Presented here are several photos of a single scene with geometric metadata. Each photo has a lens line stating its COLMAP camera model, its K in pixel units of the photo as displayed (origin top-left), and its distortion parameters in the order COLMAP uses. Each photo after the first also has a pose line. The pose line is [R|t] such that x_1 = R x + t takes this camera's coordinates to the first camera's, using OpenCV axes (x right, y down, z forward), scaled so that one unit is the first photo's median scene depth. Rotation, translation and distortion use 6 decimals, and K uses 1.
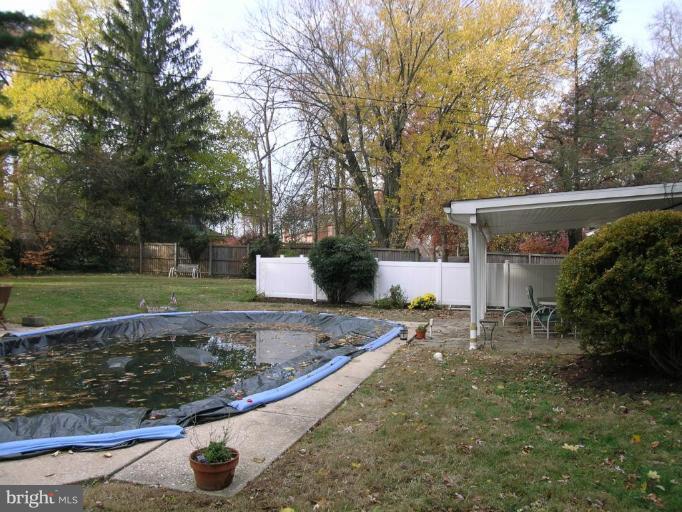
lens RADIAL K [[573.9, 0, 341.8], [0, 573.9, 253.5], [0, 0, 1]] dist [-0.113626, 0.067773]
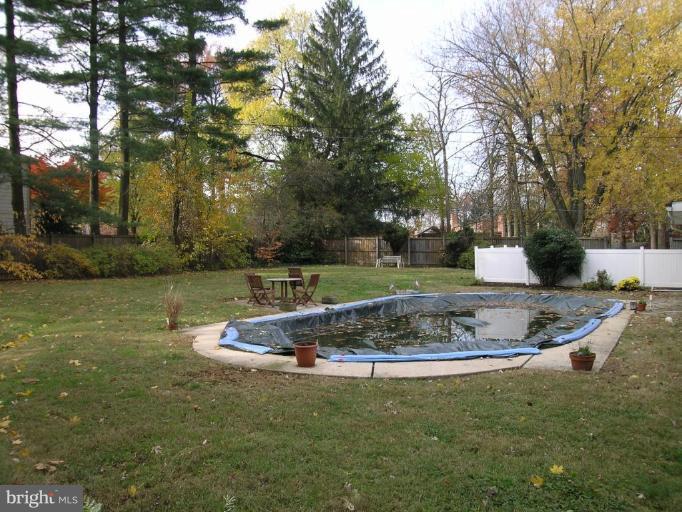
lens RADIAL K [[573.9, 0, 342.3], [0, 573.9, 256.5], [0, 0, 1]] dist [-0.113626, 0.067773]
pose [[0.963376, -0.019514, -0.267443, -0.059059], [0.025515, 0.999494, 0.018982, -0.003501], [0.266937, -0.025110, 0.963387, -0.124473]]
